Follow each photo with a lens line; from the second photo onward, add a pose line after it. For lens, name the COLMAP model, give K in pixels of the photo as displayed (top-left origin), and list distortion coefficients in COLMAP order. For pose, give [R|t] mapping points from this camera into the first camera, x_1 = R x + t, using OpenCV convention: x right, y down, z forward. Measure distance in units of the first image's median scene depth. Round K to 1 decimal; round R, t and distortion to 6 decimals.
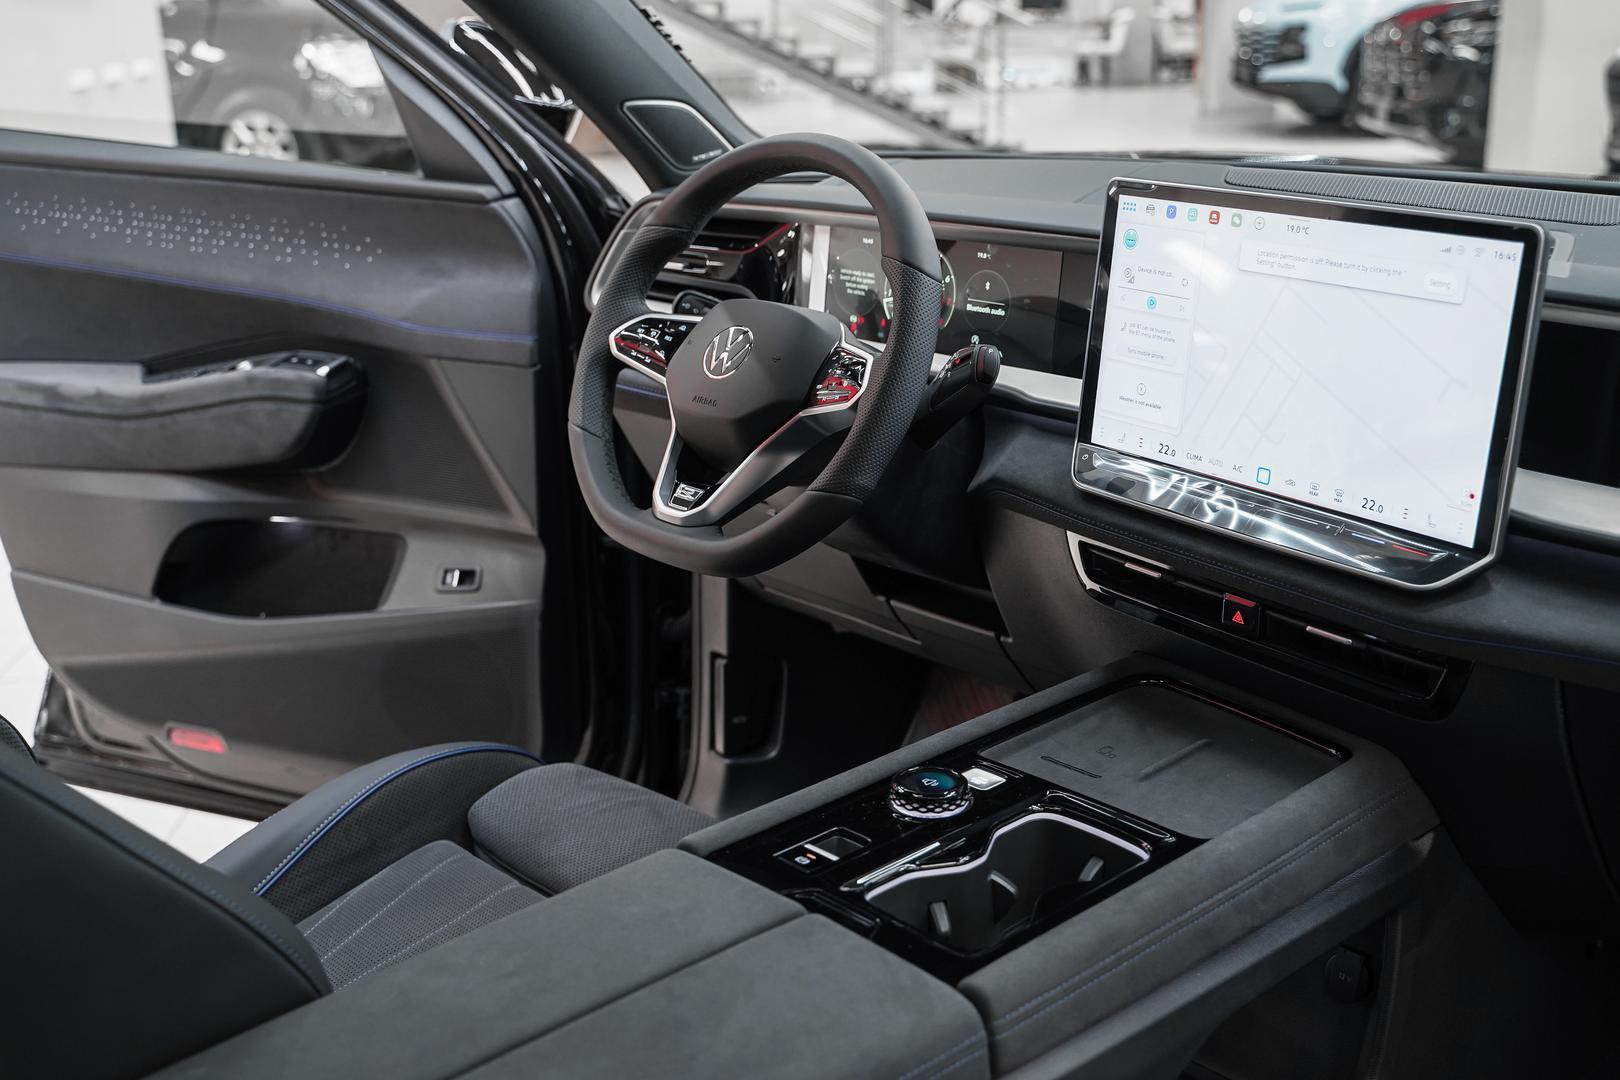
lens RADIAL K [[1753.7, 0, 837.2], [0, 1753.7, 548.4], [0, 0, 1]] dist [-0.007618, -0.008512]
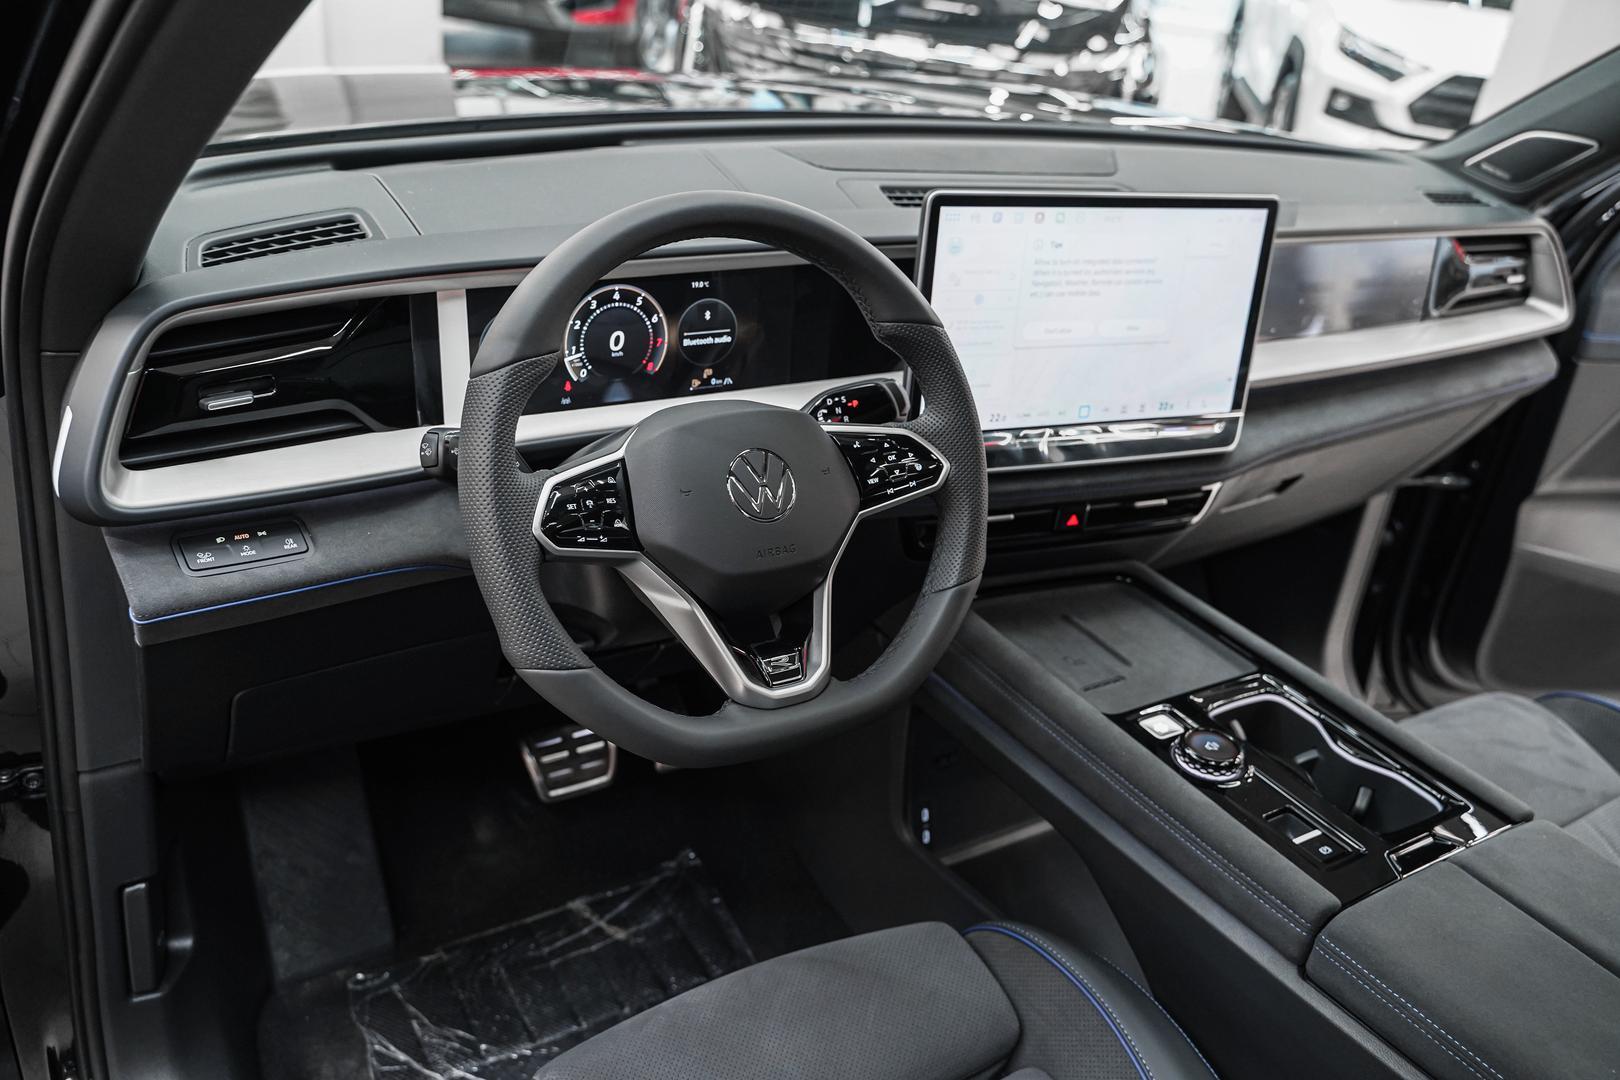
lens RADIAL K [[1273.3, 0, 810.0], [0, 1273.3, 540.0], [0, 0, 1]] dist [-0.003654, -0.002063]
pose [[0.232717, -0.418077, 0.878097, -0.547108], [0.195802, 0.904540, 0.378774, -0.287946], [-0.952630, 0.083786, 0.292362, 0.761304]]
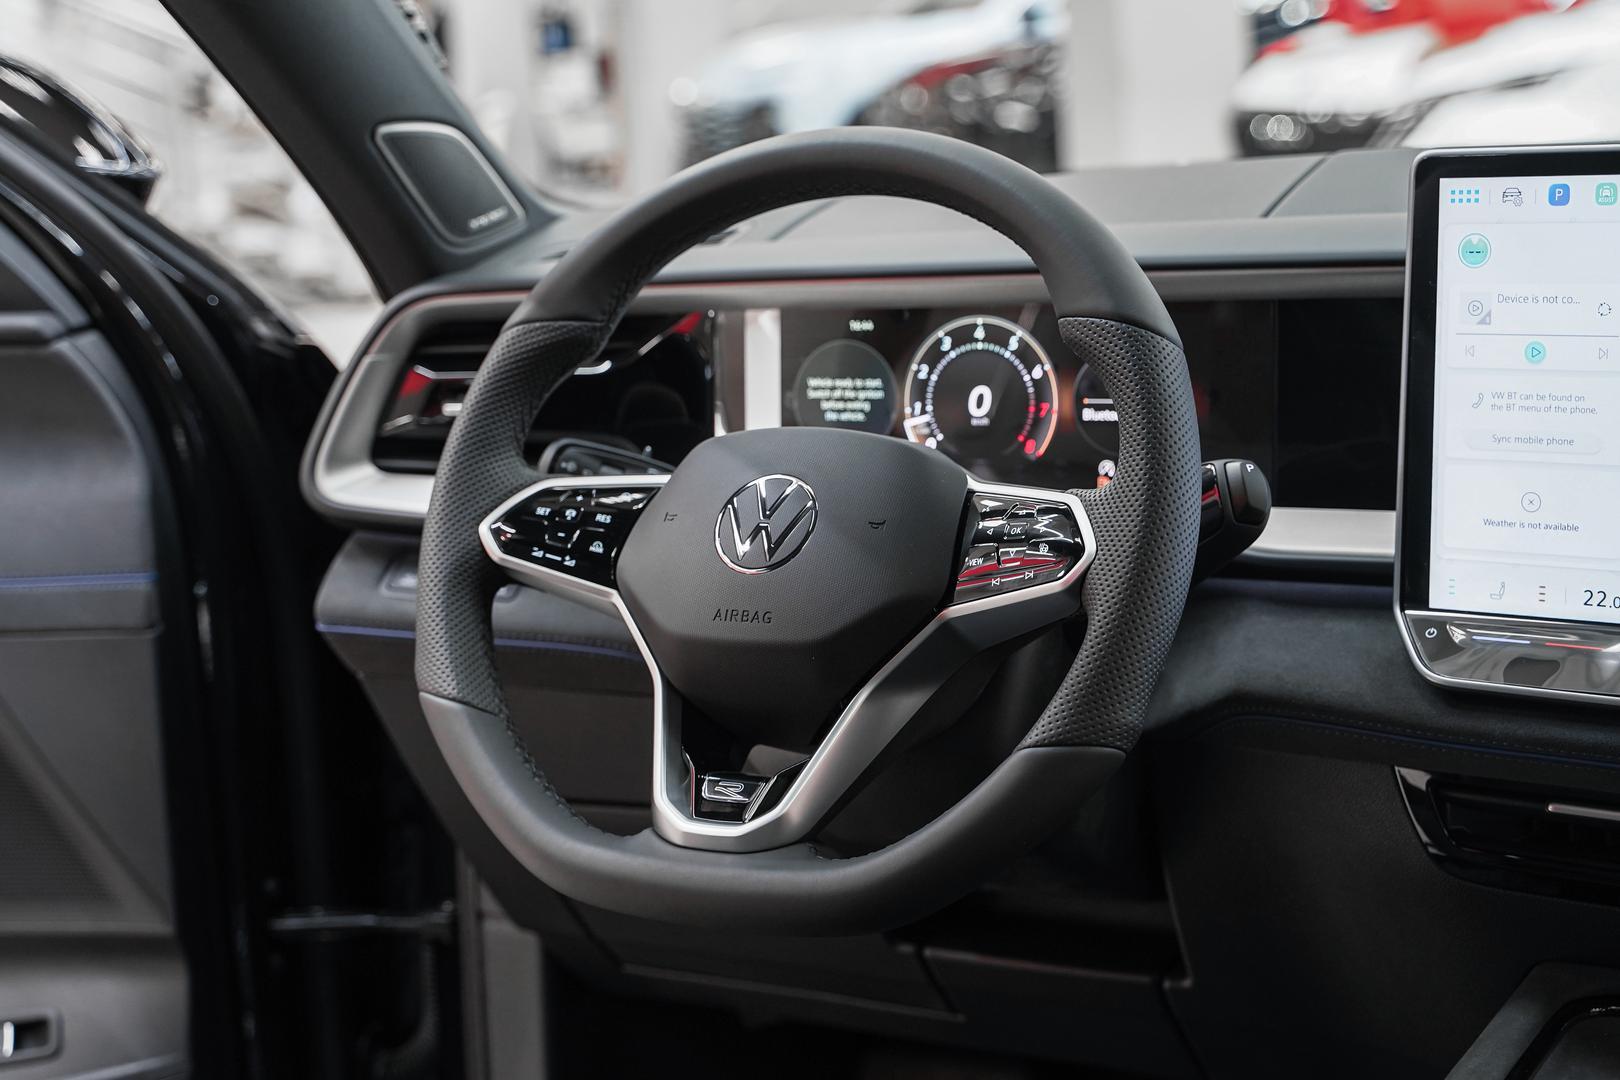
lens RADIAL K [[2563.4, 0, 810.0], [0, 2563.4, 540.0], [0, 0, 1]] dist [-0.013026, -0.044794]
pose [[0.955232, -0.105239, 0.276507, -0.253939], [0.140906, 0.983620, -0.112414, -0.014852], [-0.260148, 0.146343, 0.954414, 0.225501]]
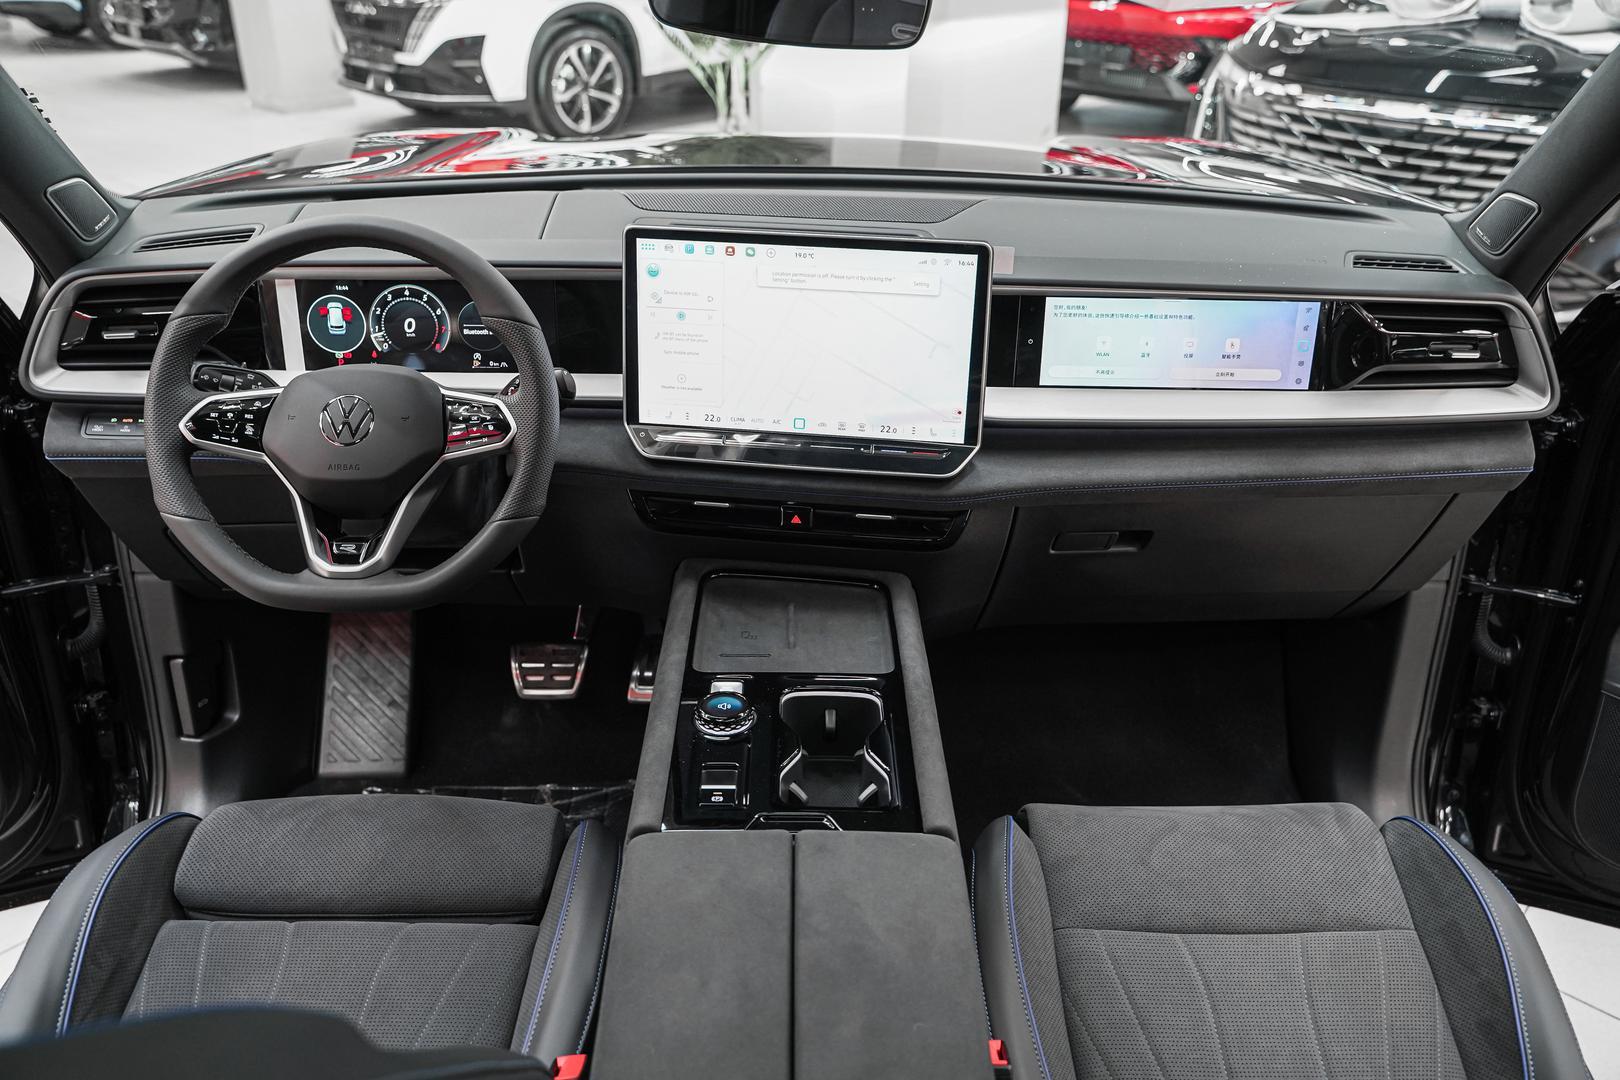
lens RADIAL K [[1253.5, 0, 810.0], [0, 1253.5, 540.0], [0, 0, 1]] dist [-0.011119, 0.000555]
pose [[0.692469, -0.304894, 0.653855, -0.385205], [0.197625, 0.951808, 0.234535, -0.158976], [-0.693852, -0.033190, 0.719352, 0.191766]]
